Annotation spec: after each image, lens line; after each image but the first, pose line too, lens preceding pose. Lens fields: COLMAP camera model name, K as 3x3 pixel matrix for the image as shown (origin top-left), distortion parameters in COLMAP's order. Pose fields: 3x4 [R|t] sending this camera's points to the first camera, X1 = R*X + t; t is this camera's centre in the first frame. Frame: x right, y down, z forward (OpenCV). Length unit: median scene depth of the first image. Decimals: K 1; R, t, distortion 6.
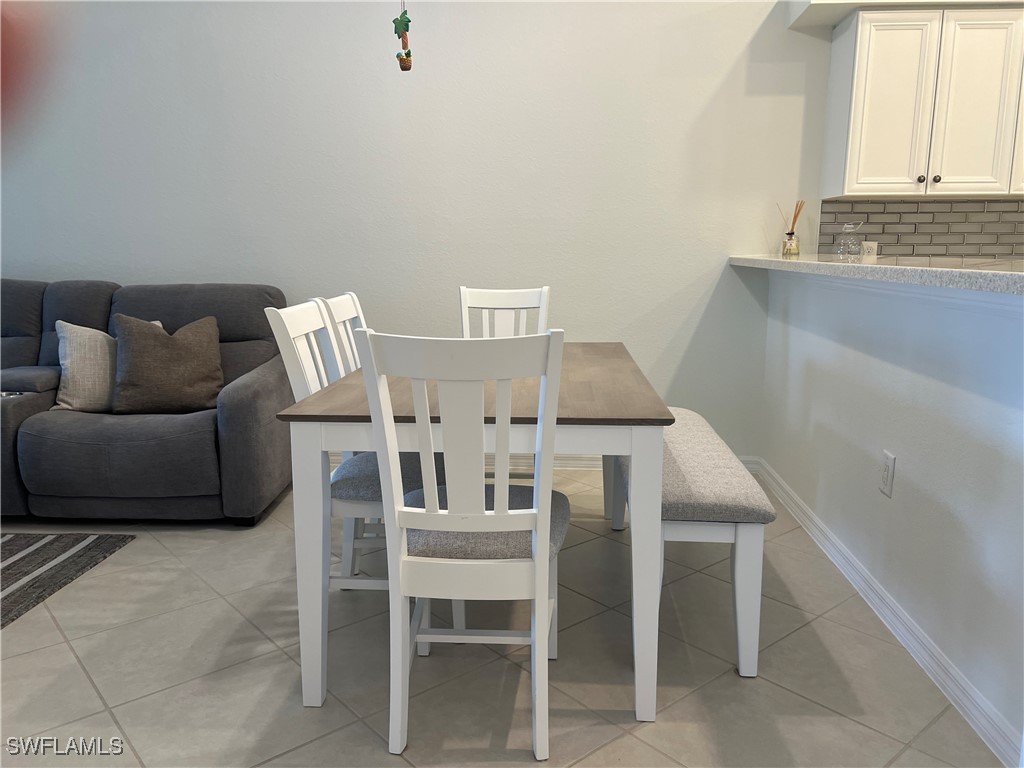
lens RADIAL K [[777.5, 0, 510.8], [0, 777.5, 384.1], [0, 0, 1]] dist [0.132244, -0.133066]
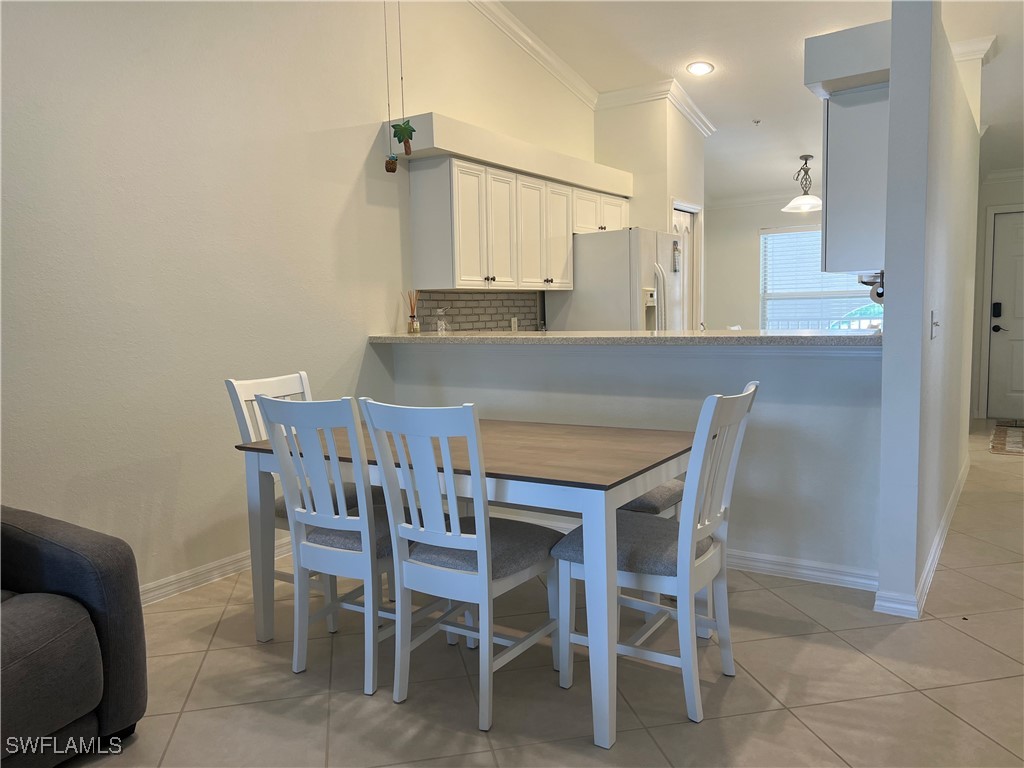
lens RADIAL K [[777.5, 0, 510.8], [0, 777.5, 384.1], [0, 0, 1]] dist [0.132244, -0.133066]
pose [[0.492622, -0.098341, 0.864669, -0.650847], [0.175684, 0.984375, 0.011864, -0.070262], [-0.852325, 0.146064, 0.502202, 0.259060]]
